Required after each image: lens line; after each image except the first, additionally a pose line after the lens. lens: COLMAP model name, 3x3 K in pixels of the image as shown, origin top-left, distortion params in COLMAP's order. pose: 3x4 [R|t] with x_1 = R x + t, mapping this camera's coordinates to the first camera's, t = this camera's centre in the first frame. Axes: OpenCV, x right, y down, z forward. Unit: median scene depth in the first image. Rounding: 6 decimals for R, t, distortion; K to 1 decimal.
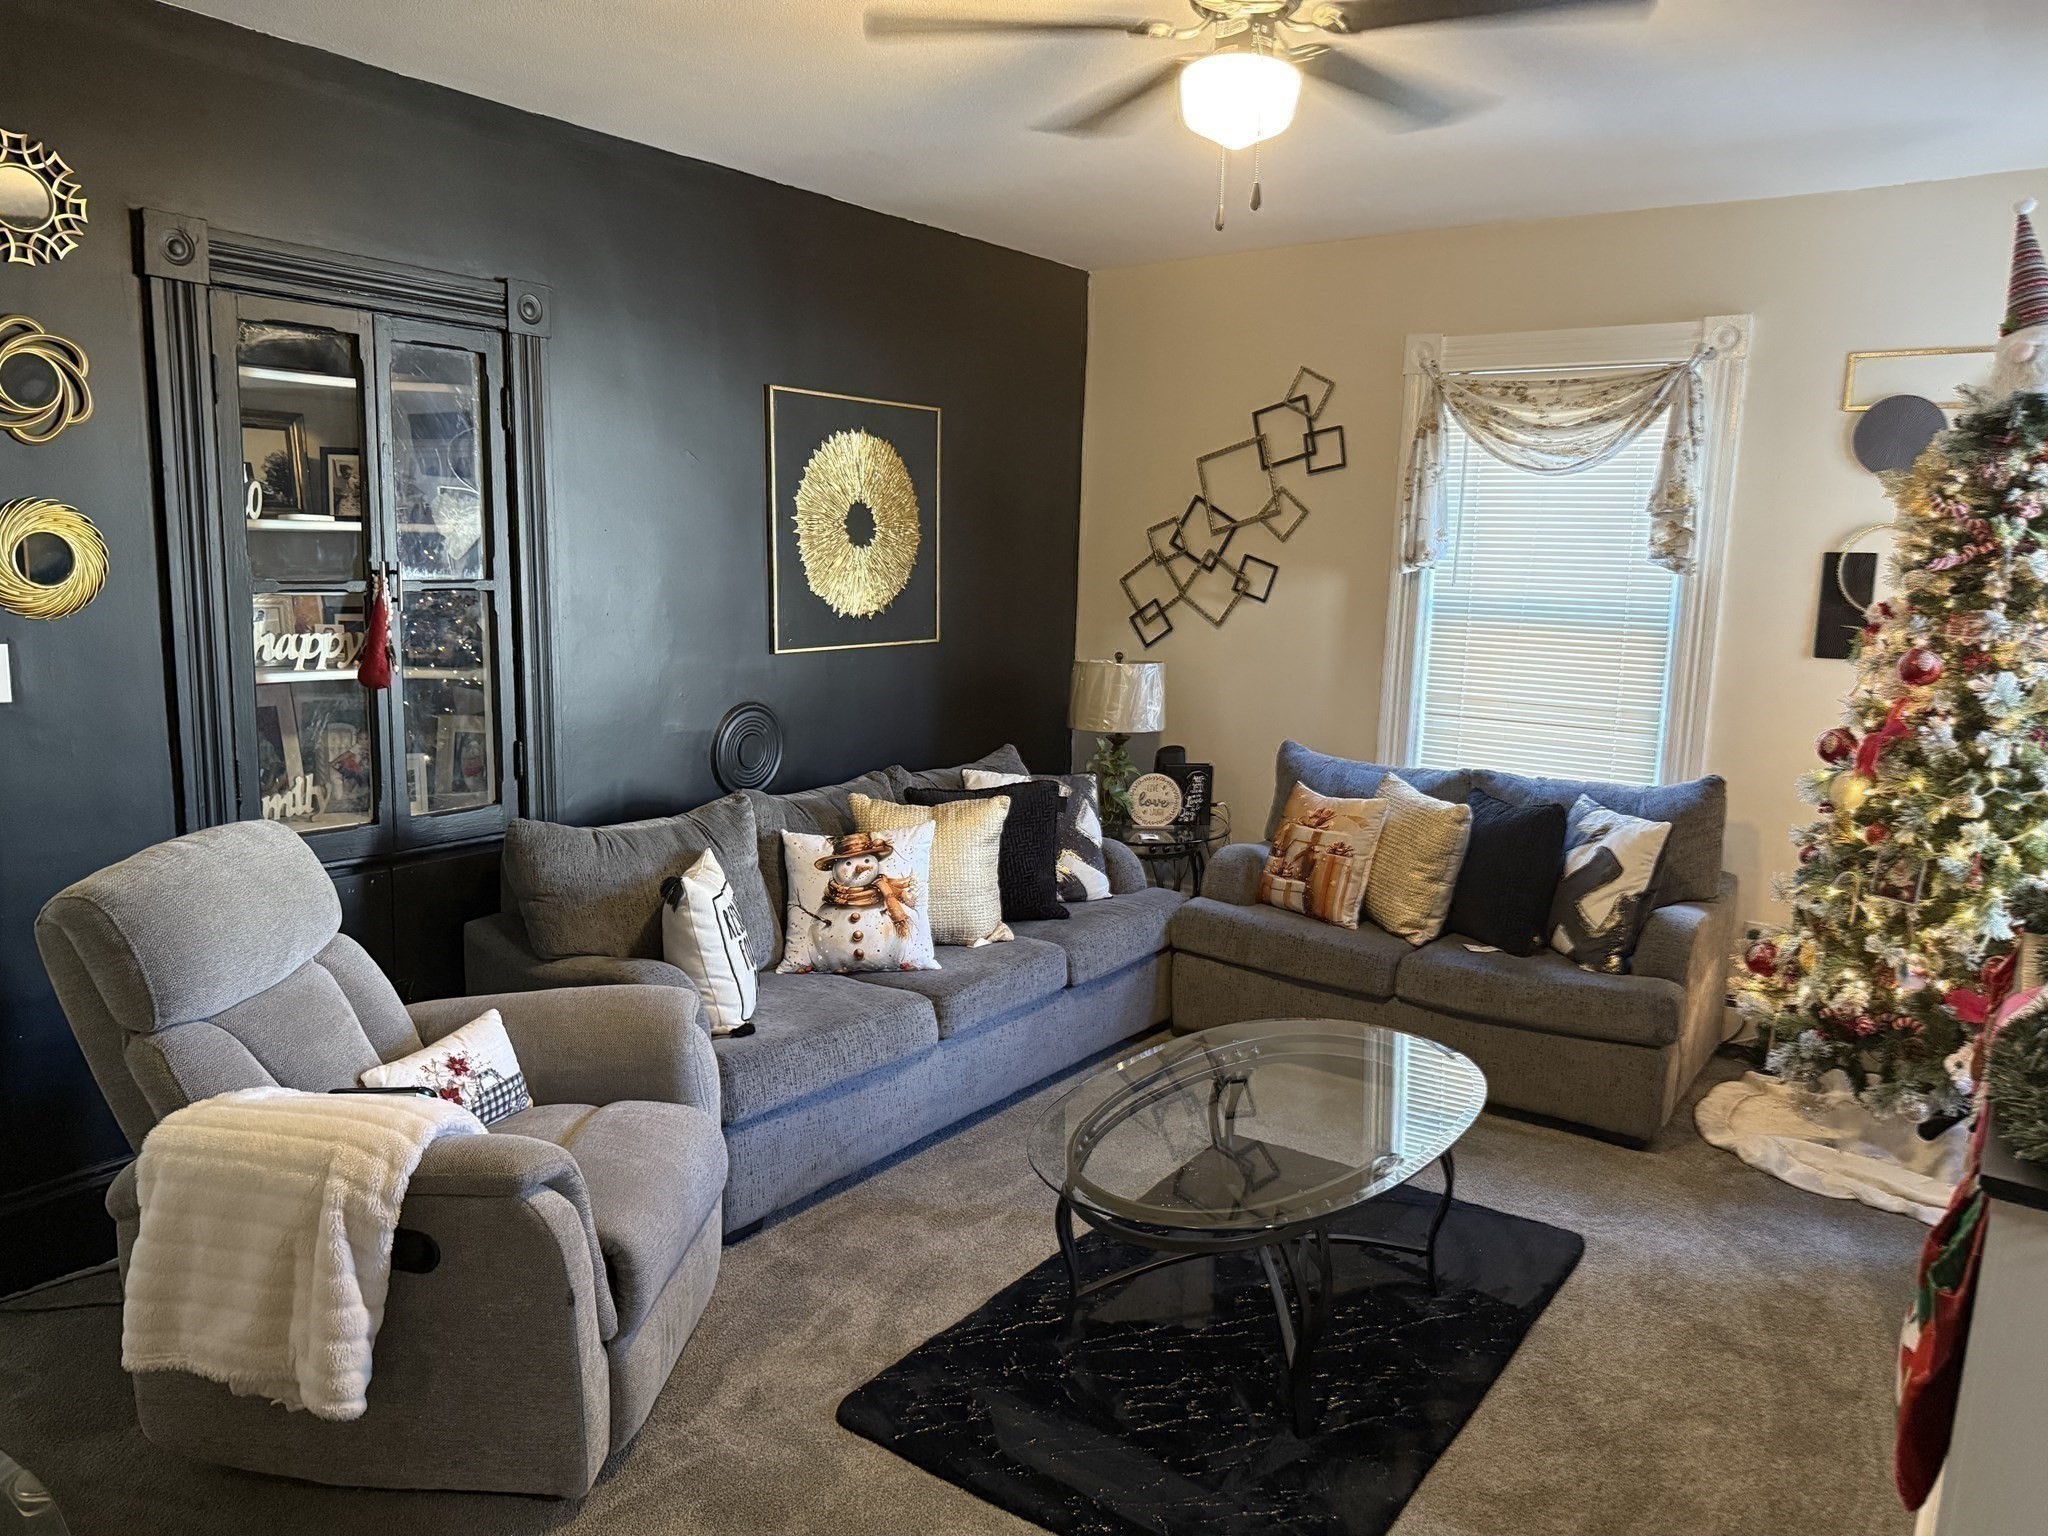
lens RADIAL K [[1411.7, 0, 1024.0], [0, 1411.7, 768.0], [0, 0, 1]] dist [0.001420, -0.046804]
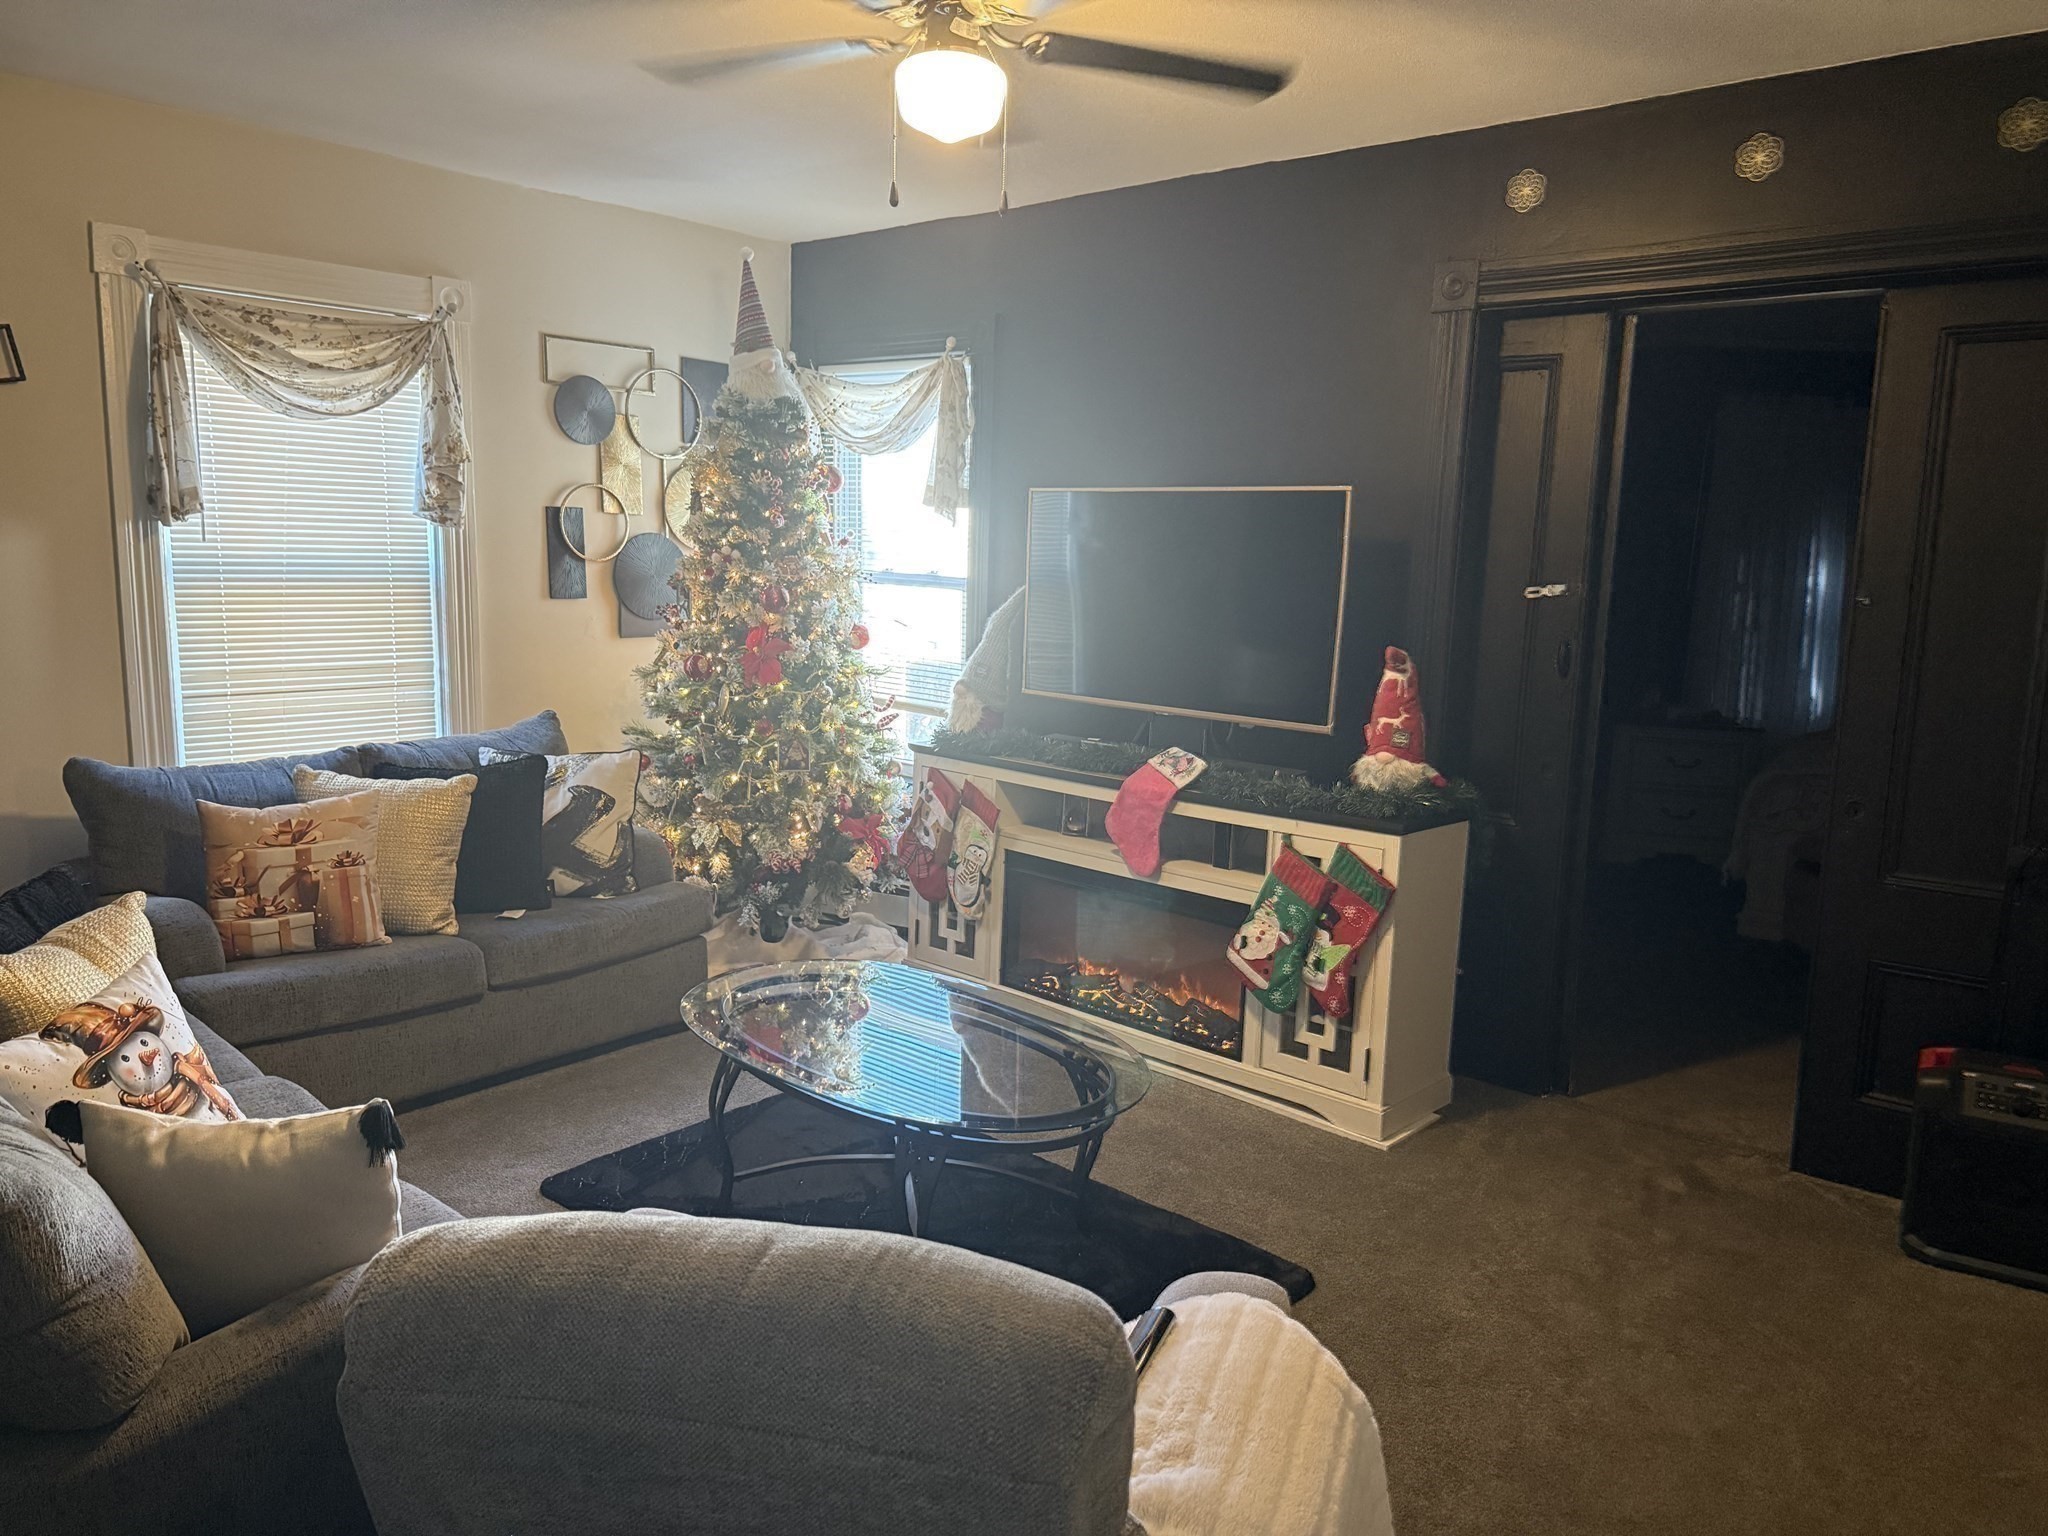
lens RADIAL K [[1411.7, 0, 1024.0], [0, 1411.7, 768.0], [0, 0, 1]] dist [0.001420, -0.046804]
pose [[0.065933, -0.173424, 0.982638, -0.553868], [0.126349, 0.978305, 0.164182, -0.081007], [-0.989792, 0.113330, 0.086414, 0.514464]]
